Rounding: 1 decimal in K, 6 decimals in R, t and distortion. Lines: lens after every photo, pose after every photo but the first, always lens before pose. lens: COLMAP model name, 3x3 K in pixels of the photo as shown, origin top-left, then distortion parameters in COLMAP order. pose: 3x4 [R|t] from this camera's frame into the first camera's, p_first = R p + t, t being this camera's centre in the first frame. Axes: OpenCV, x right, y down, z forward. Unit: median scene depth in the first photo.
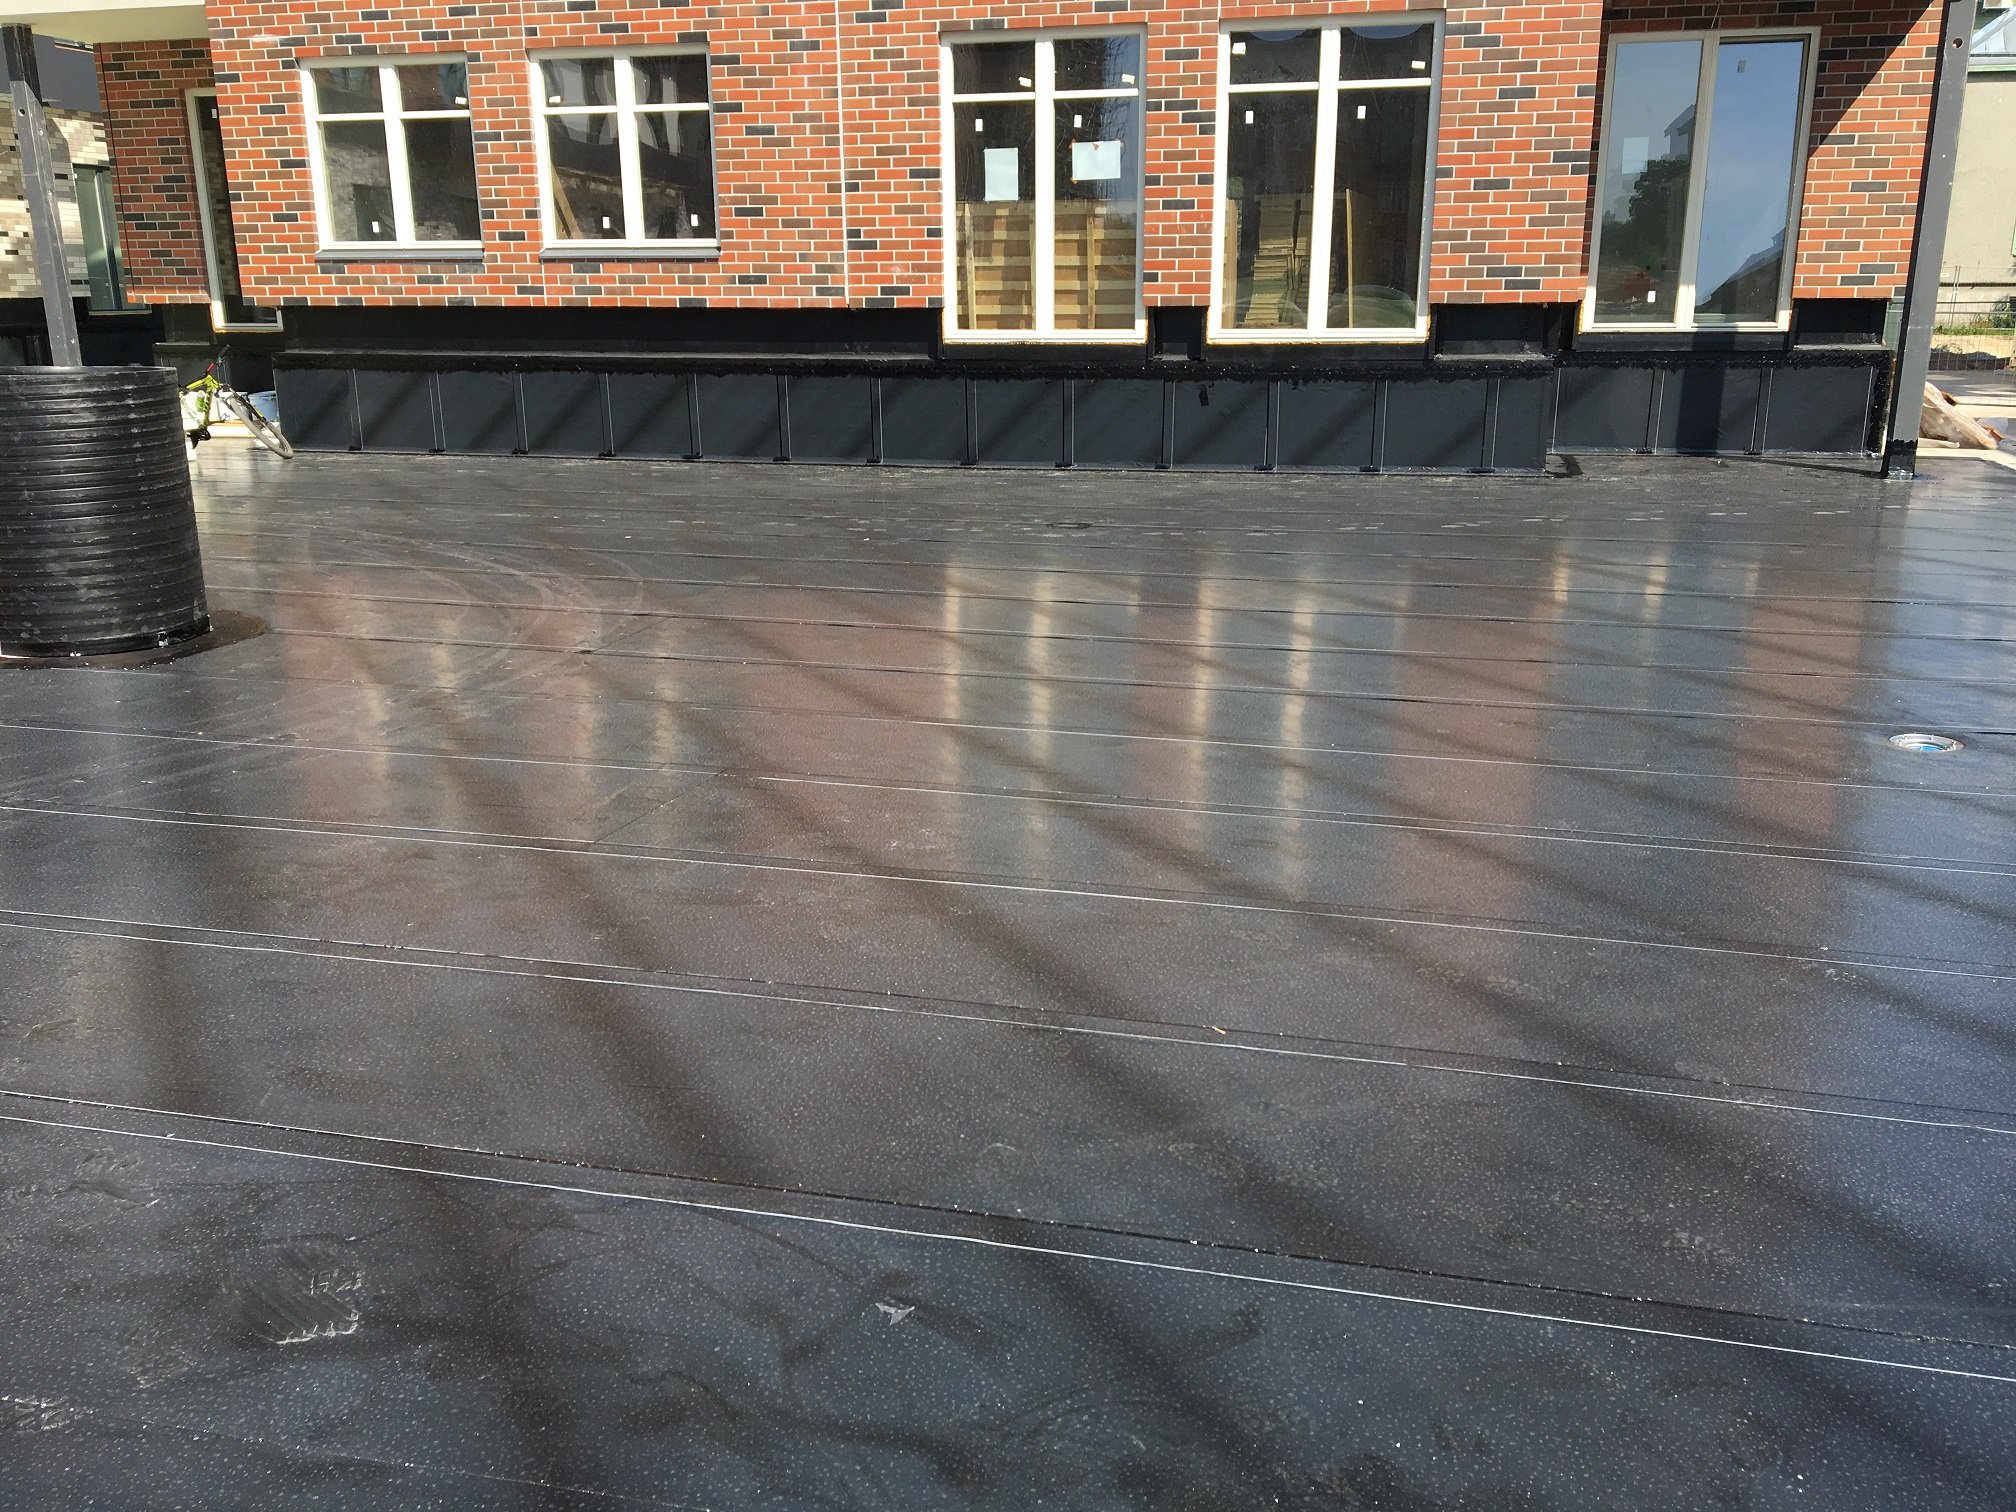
lens RADIAL K [[1735.7, 0, 996.8], [0, 1735.7, 788.0], [0, 0, 1]] dist [0.099991, -0.159266]
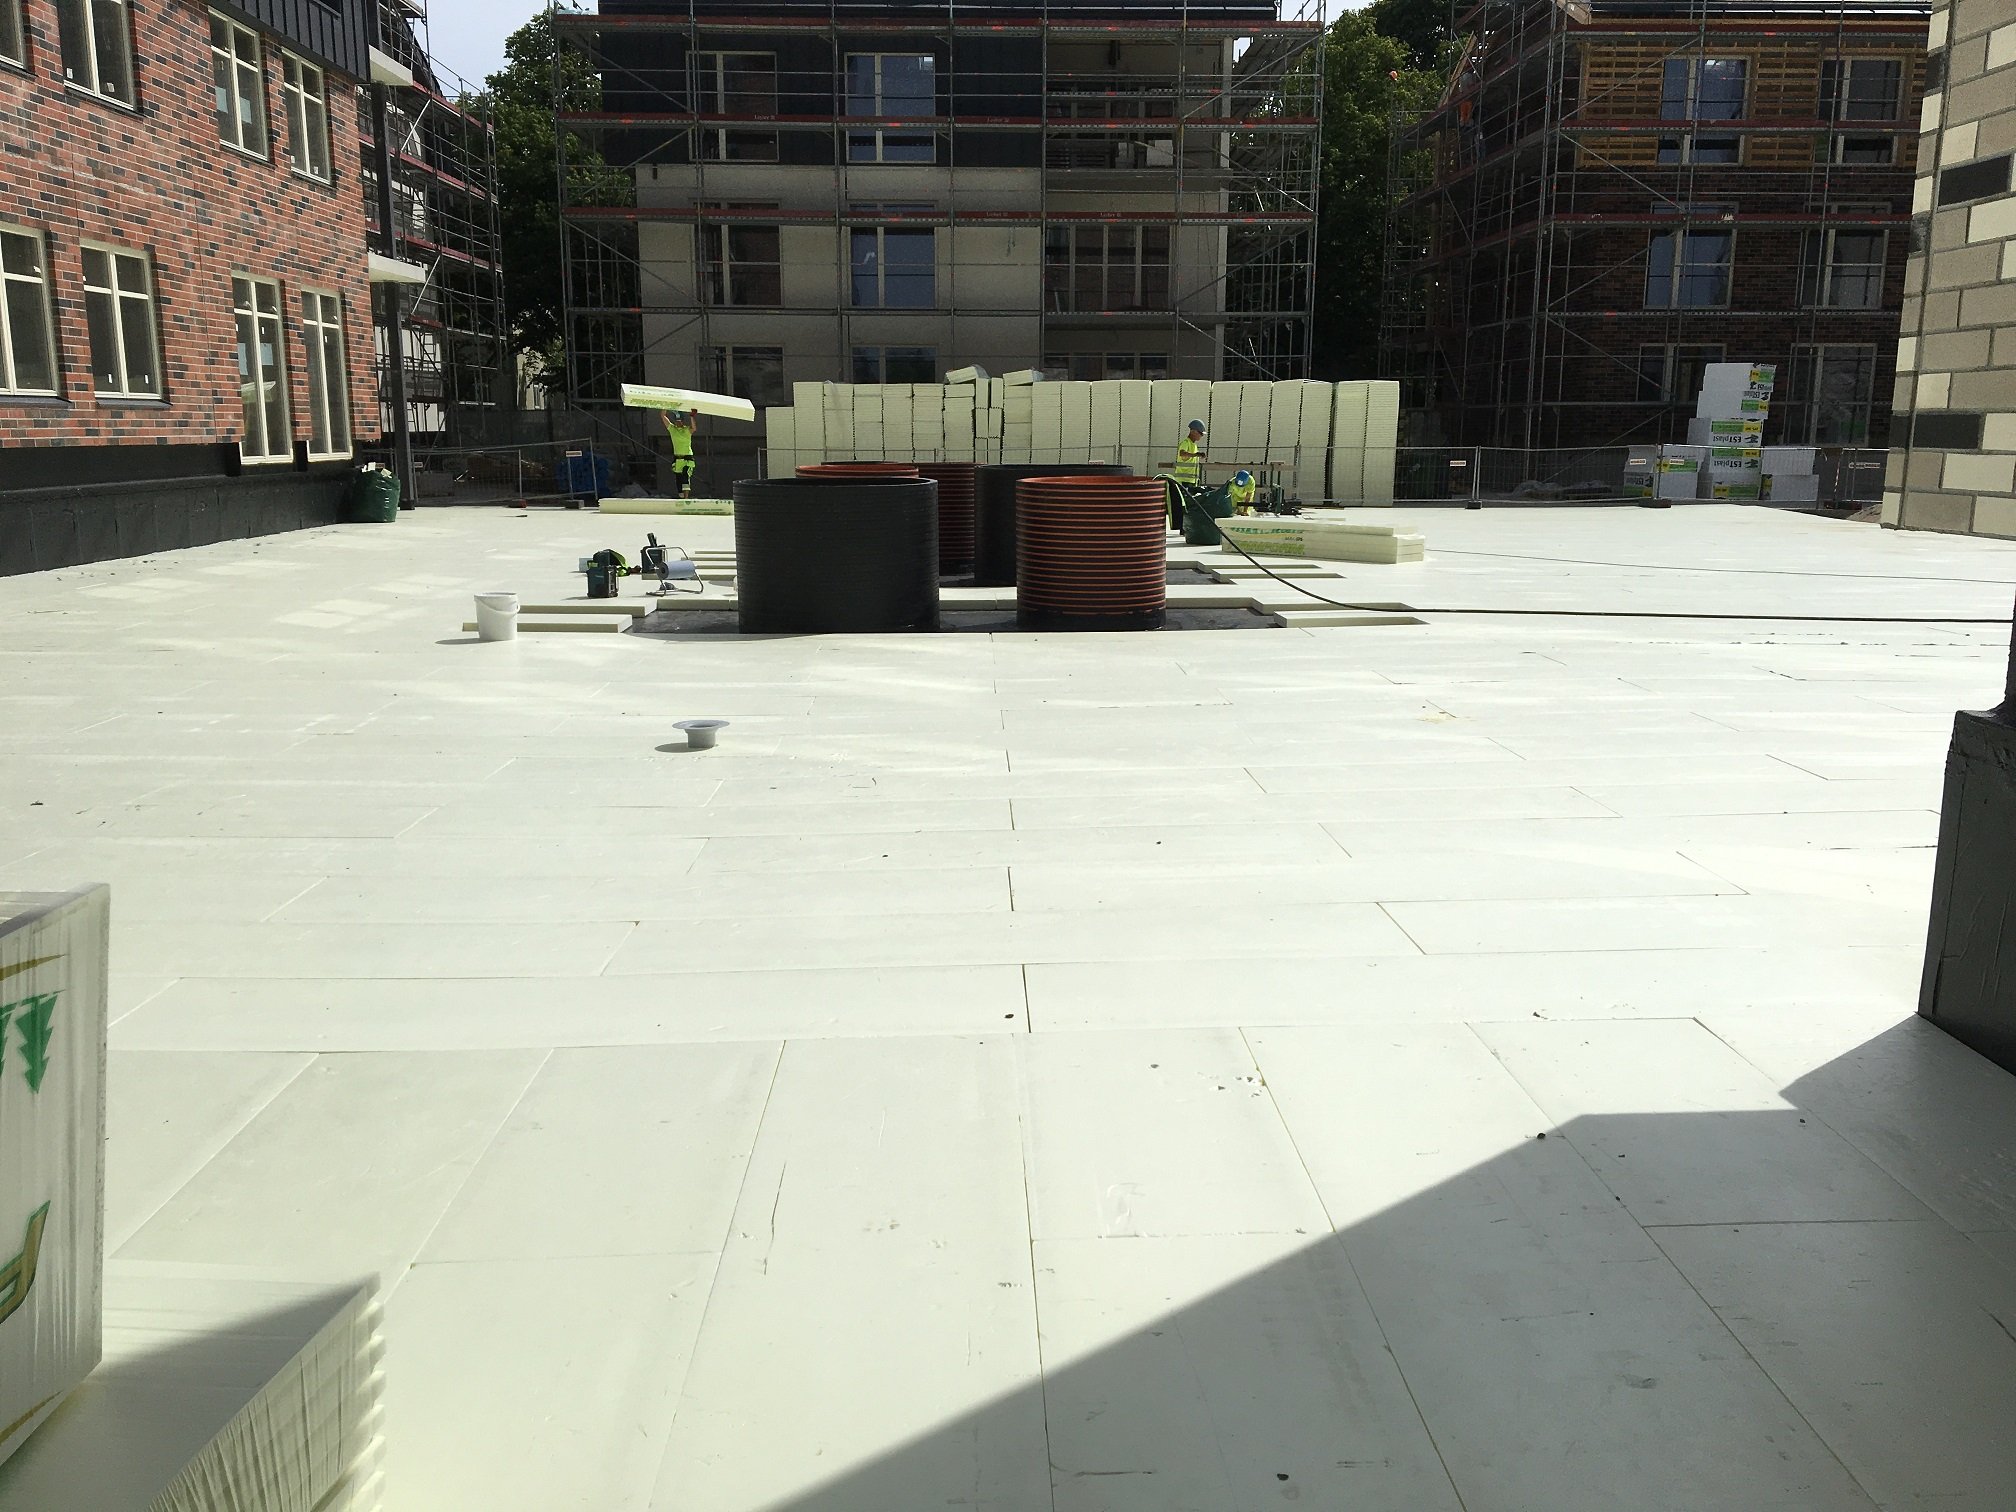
lens RADIAL K [[1668.1, 0, 1008.0], [0, 1668.1, 756.0], [0, 0, 1]] dist [0.082560, -0.132650]
pose [[-0.273292, -0.180522, 0.944841, -1.665348], [0.262770, 0.930865, 0.253856, -0.225747], [-0.925345, 0.317652, -0.206962, 0.799224]]
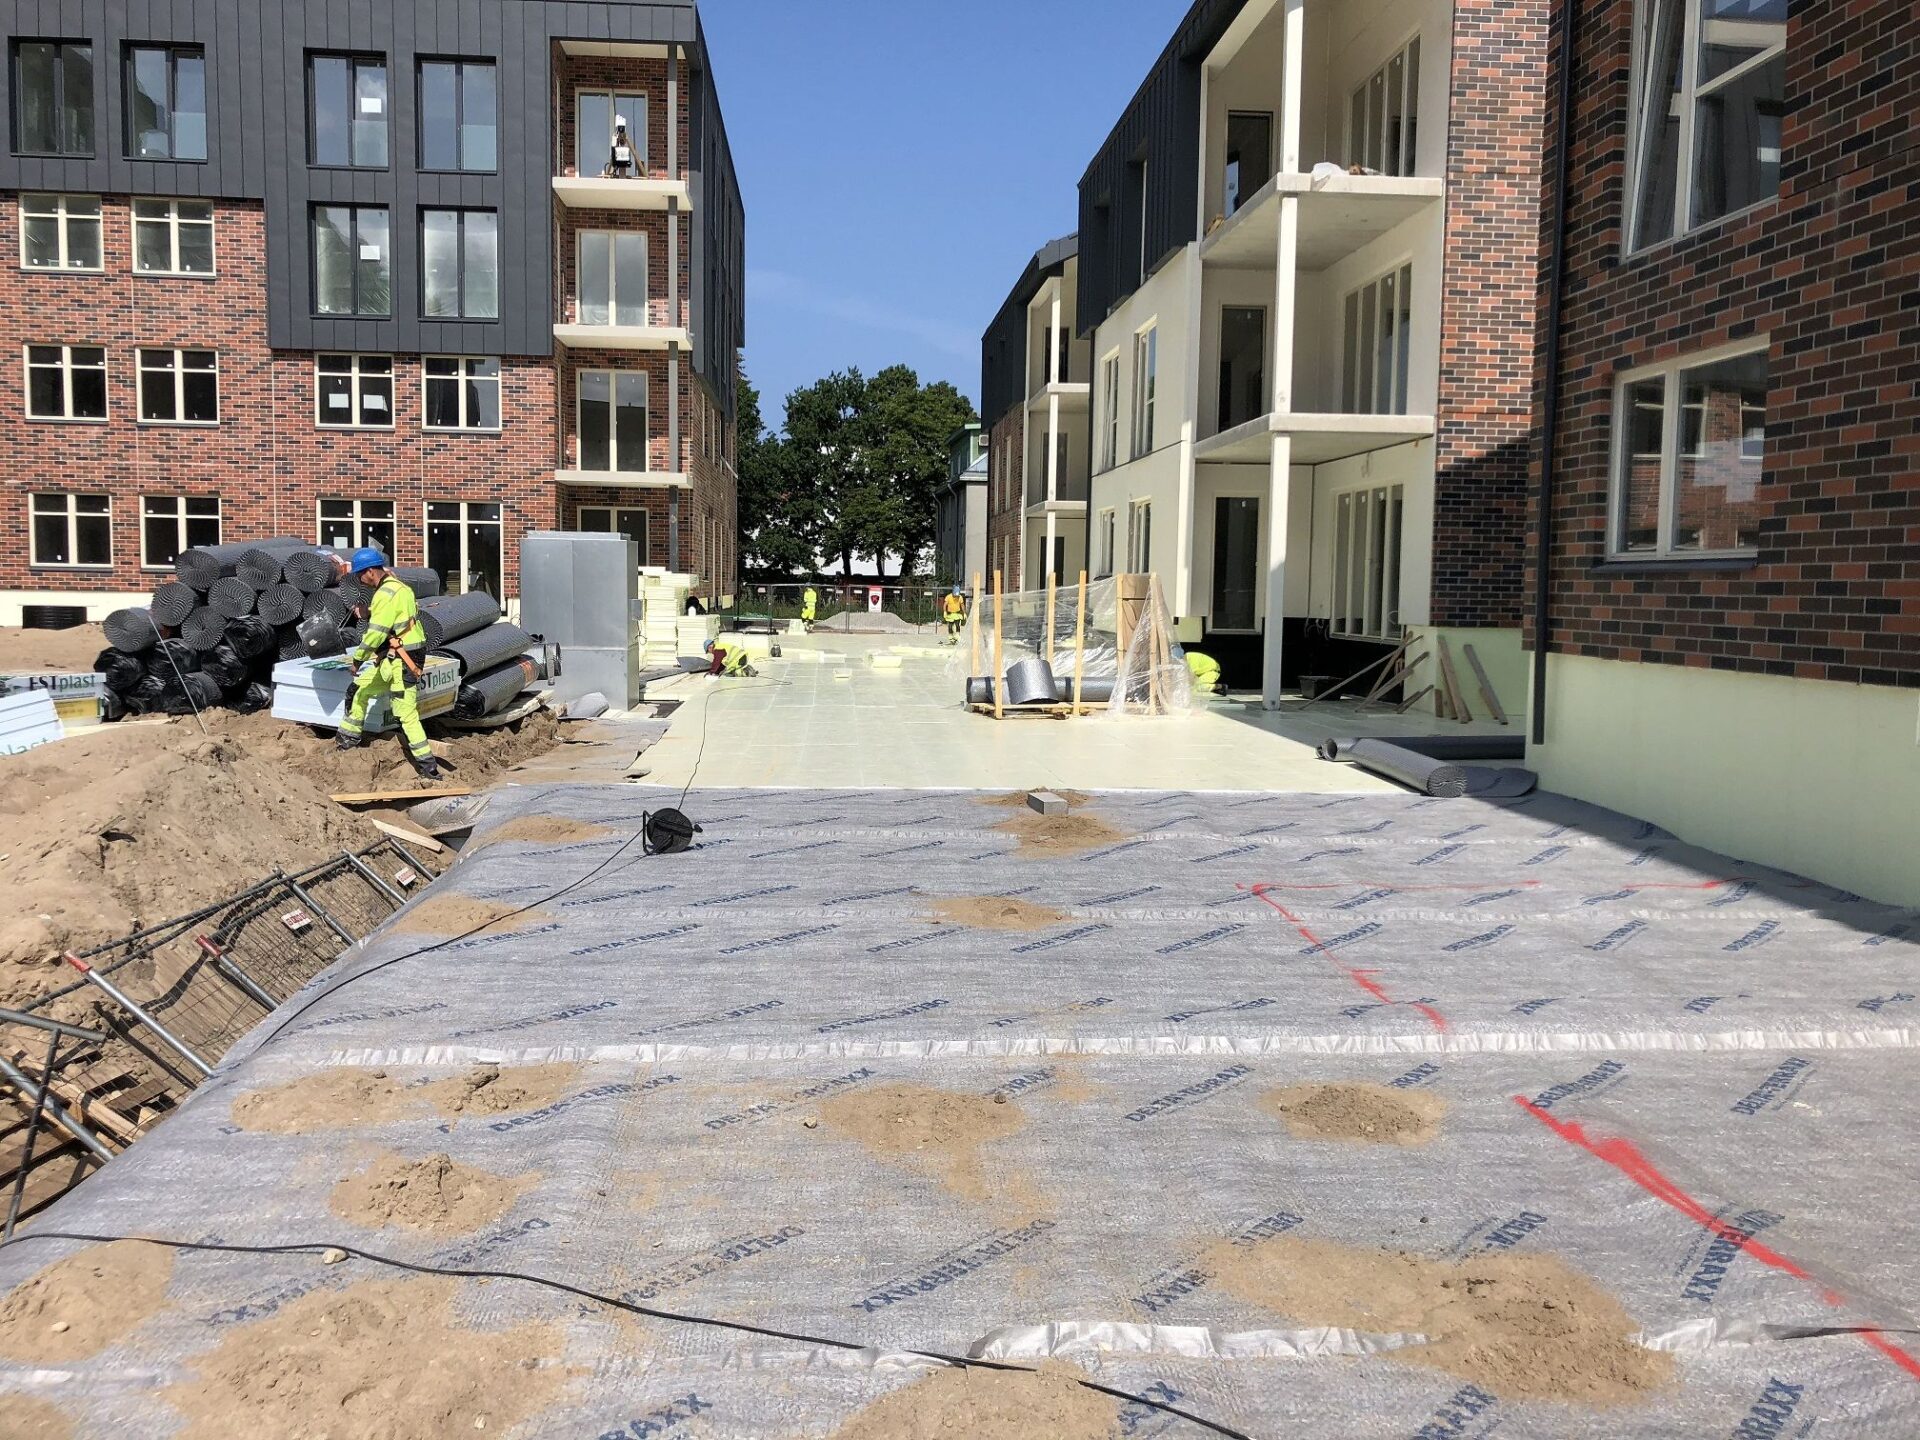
lens RADIAL K [[1602.2, 0, 959.2], [0, 1602.2, 694.7], [0, 0, 1]] dist [-0.005489, 0.016263]
pose [[0.943804, 0.000982, 0.330504, 0.085399], [0.067975, 0.978041, -0.197017, 0.406775], [-0.323440, 0.208411, 0.923012, -1.480371]]
